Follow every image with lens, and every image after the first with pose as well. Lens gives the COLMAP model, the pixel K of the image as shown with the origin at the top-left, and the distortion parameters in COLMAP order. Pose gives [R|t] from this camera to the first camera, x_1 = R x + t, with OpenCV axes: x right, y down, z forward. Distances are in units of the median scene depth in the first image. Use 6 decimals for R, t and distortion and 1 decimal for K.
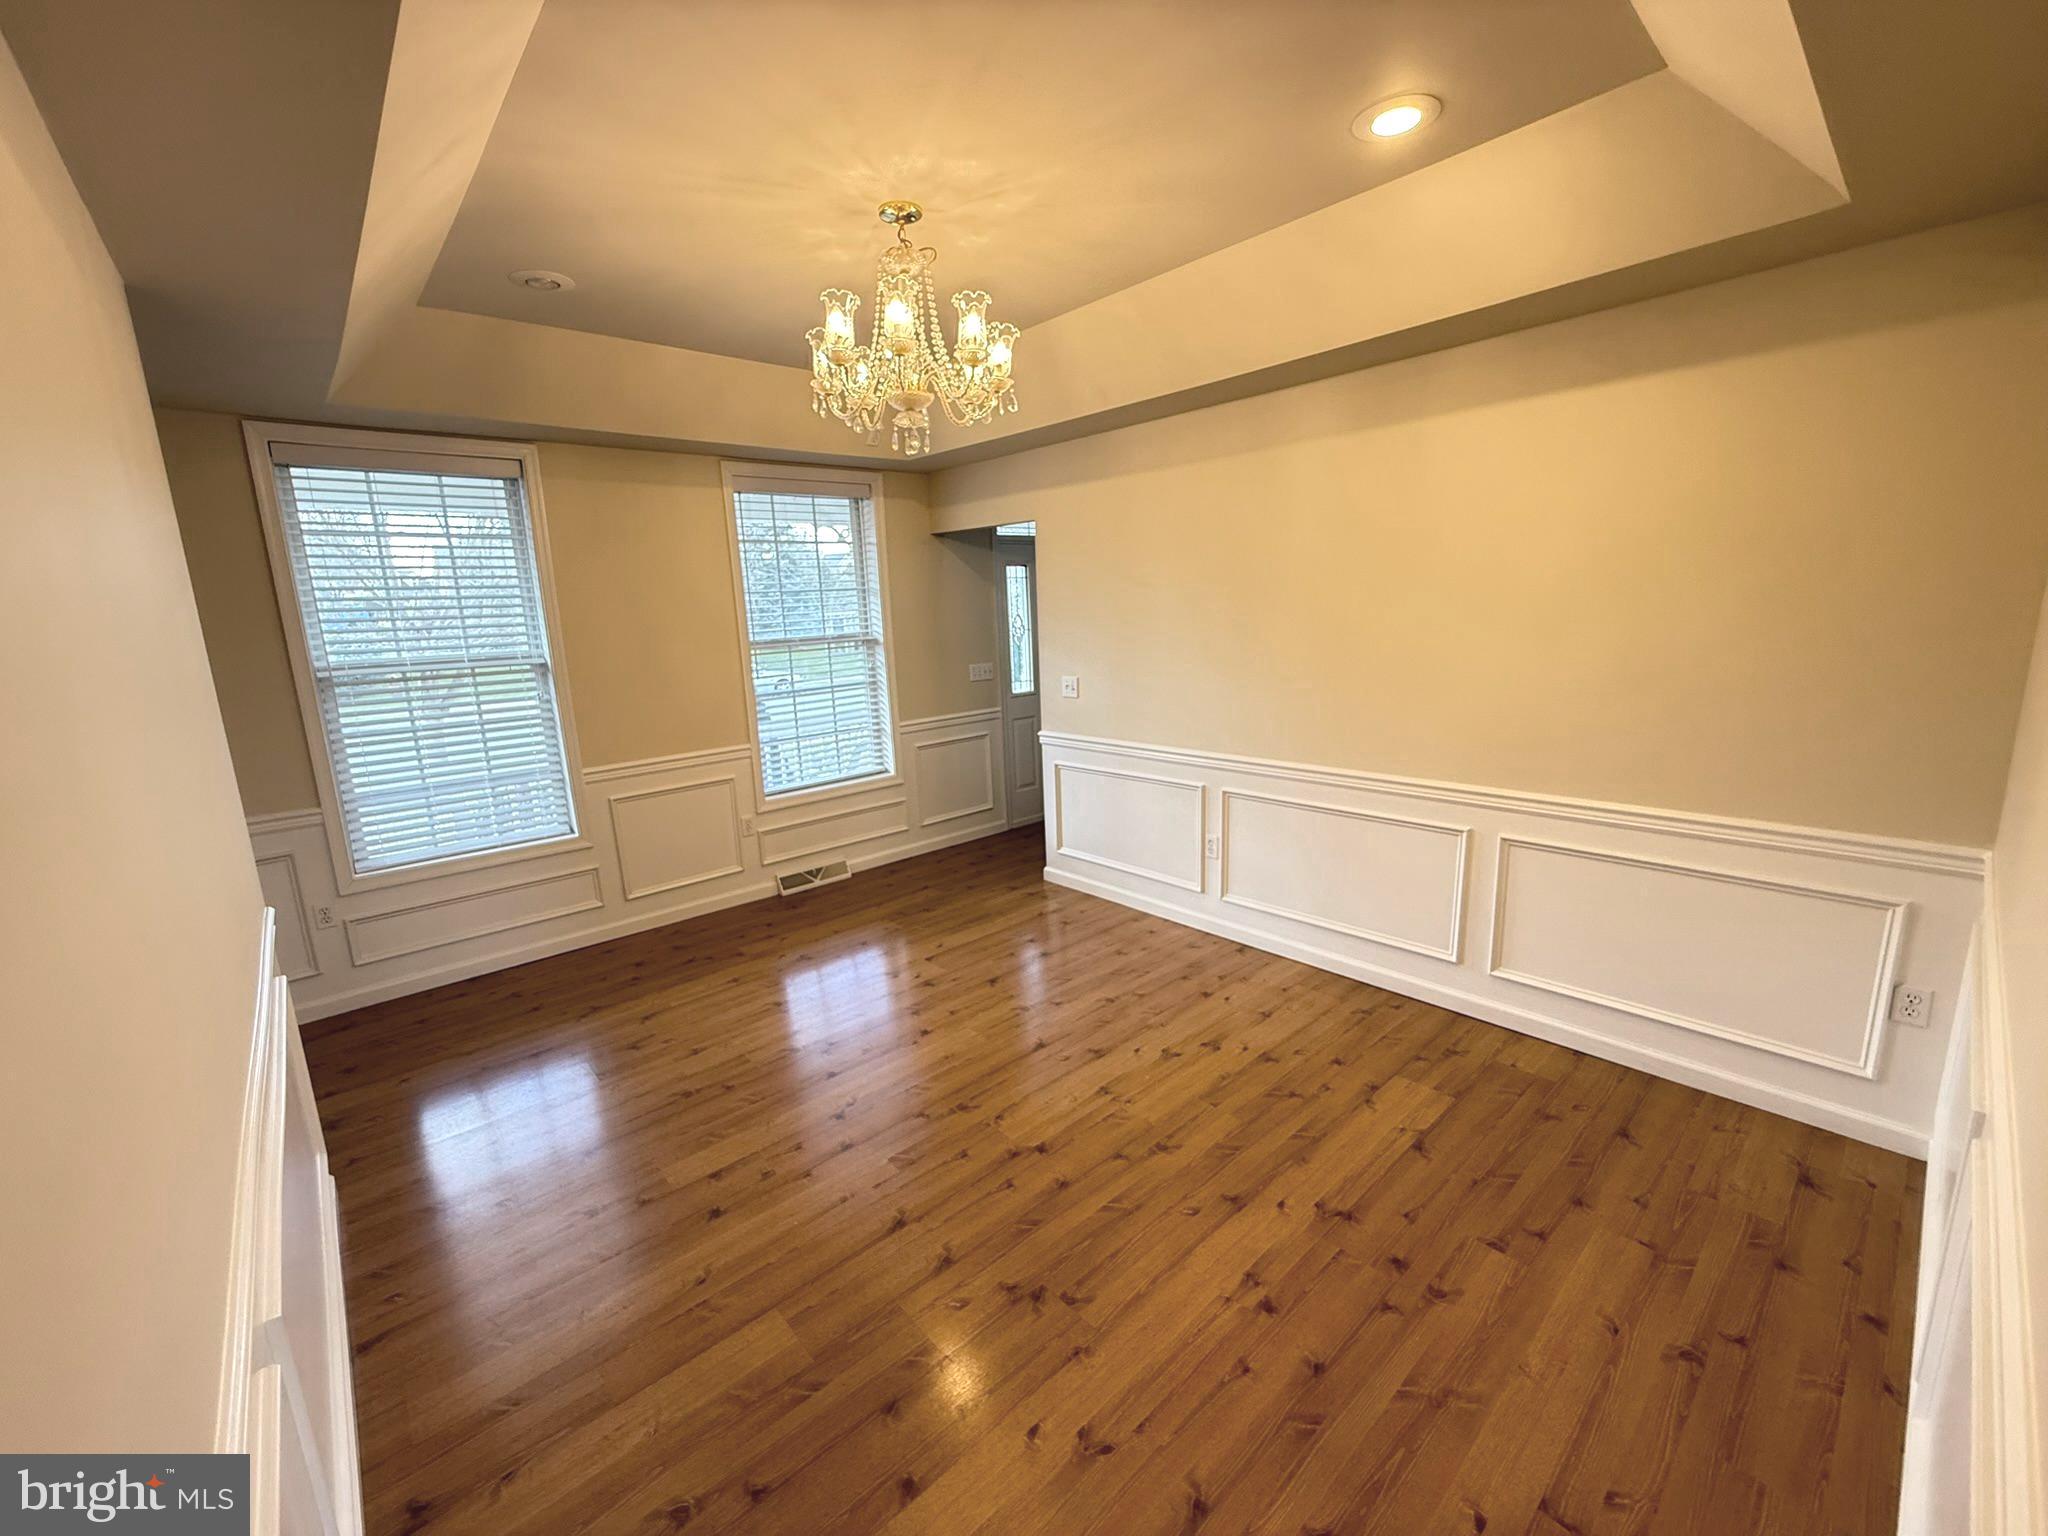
lens RADIAL K [[816.2, 0, 1015.7], [0, 816.2, 765.8], [0, 0, 1]] dist [0.003610, -0.001106]
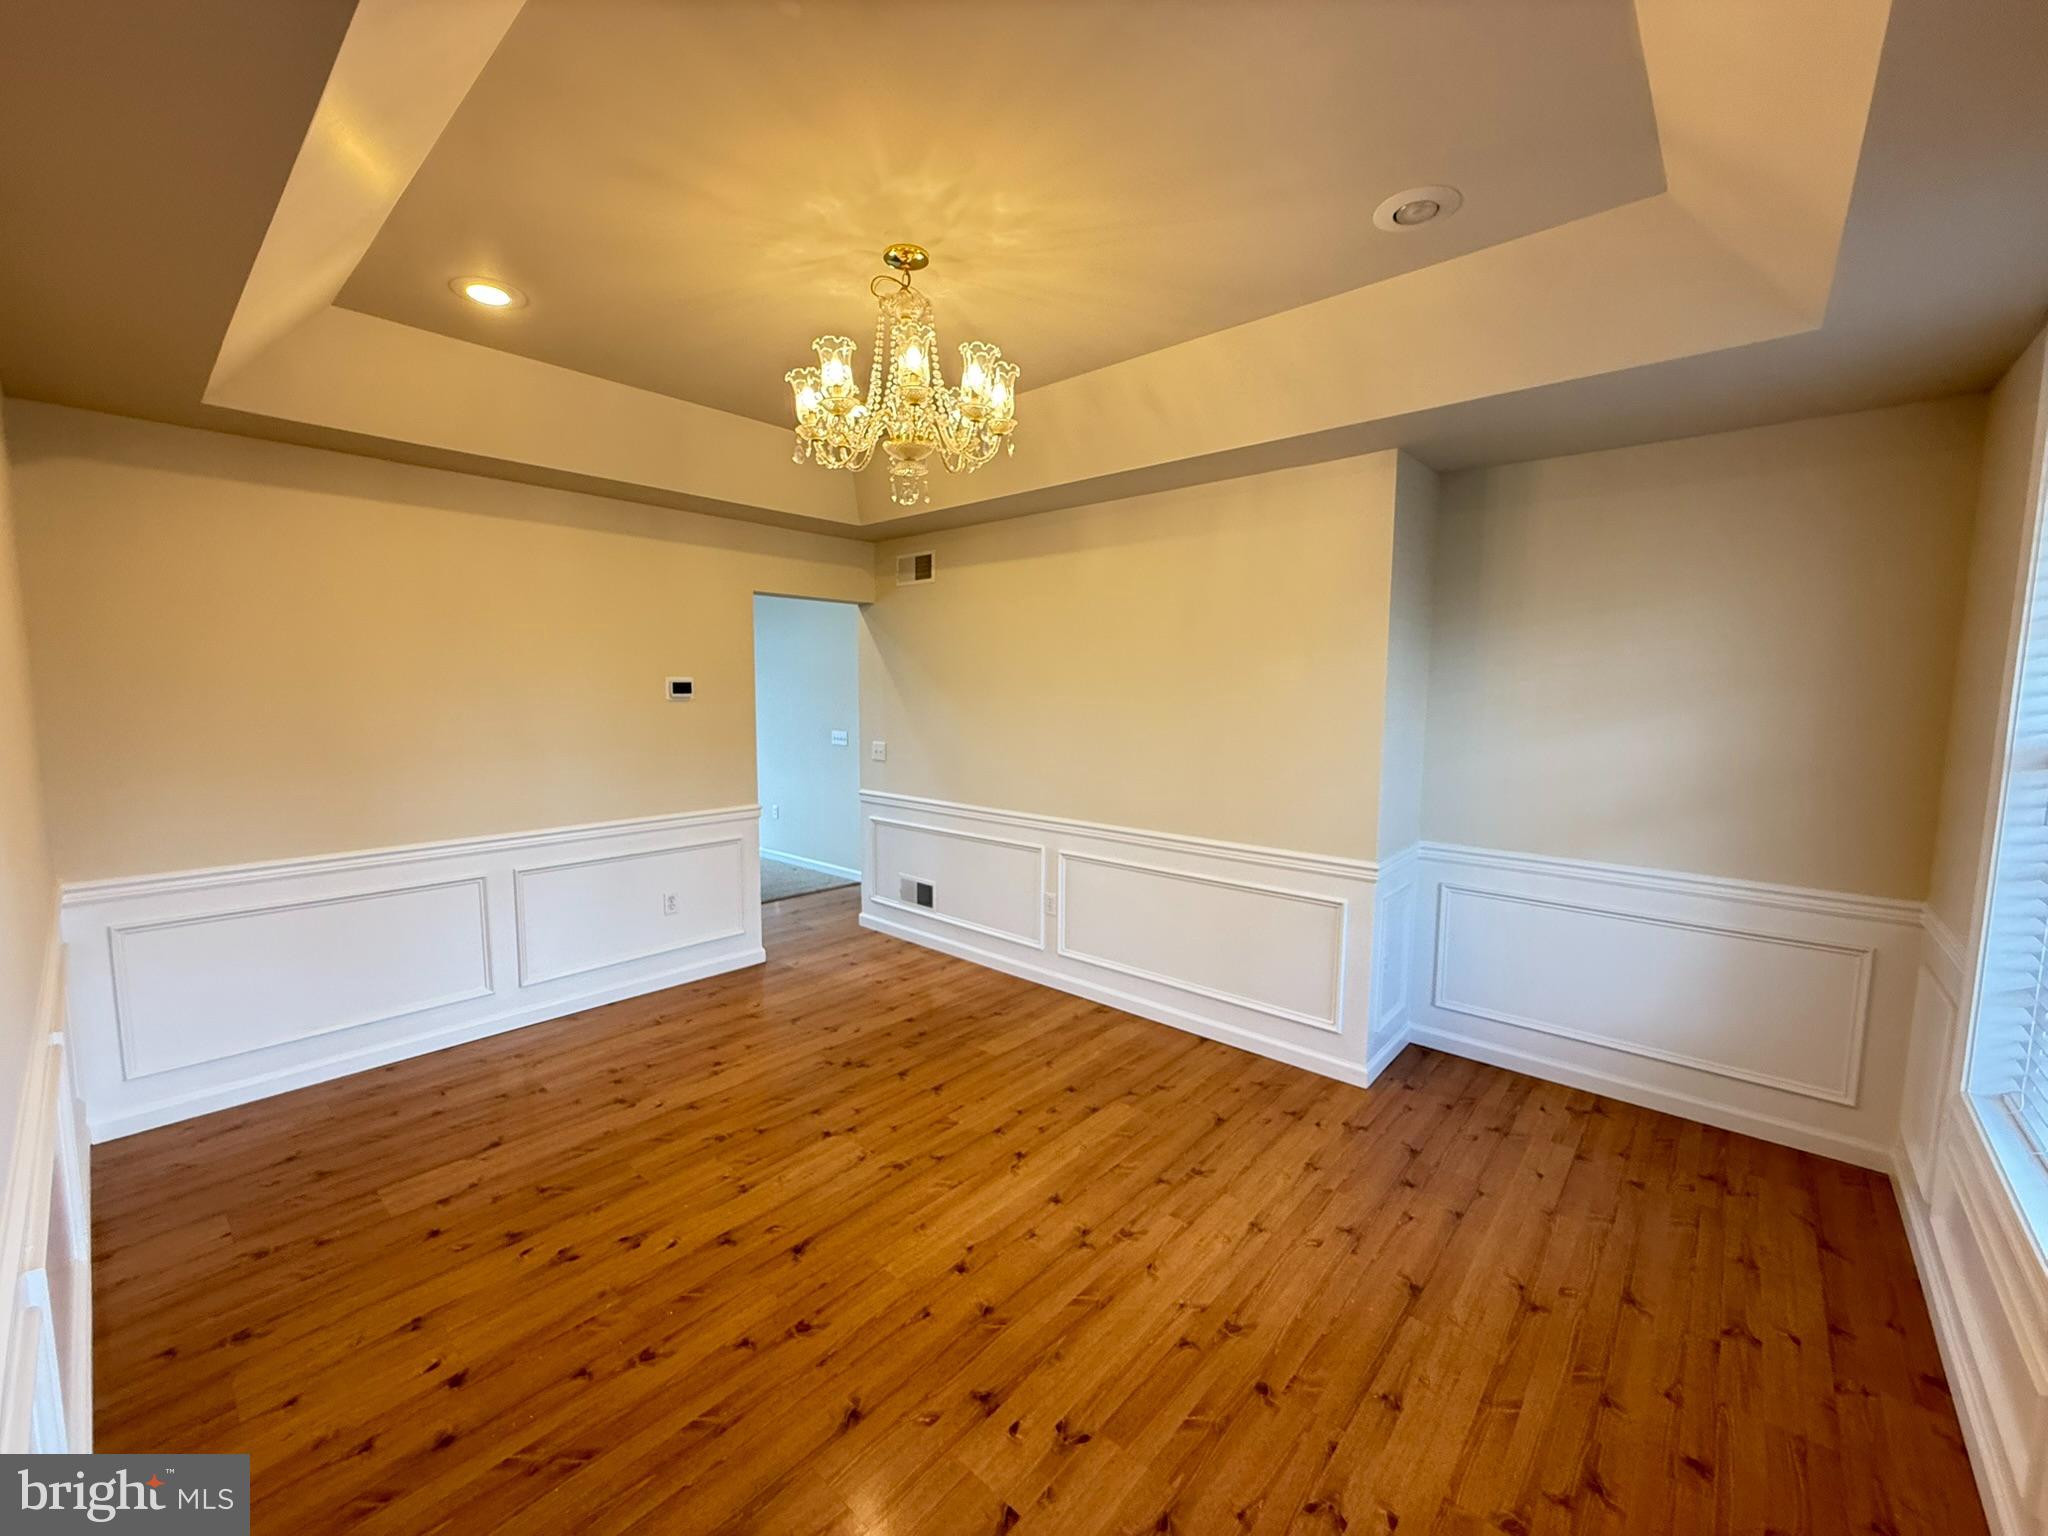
lens RADIAL K [[816.2, 0, 1015.7], [0, 816.2, 767.5], [0, 0, 1]] dist [0.003610, -0.001106]
pose [[-0.992397, 0.044529, -0.114744, -0.123568], [0.009025, 0.956080, 0.292968, -0.362016], [0.122750, 0.289705, -0.949212, 1.973330]]
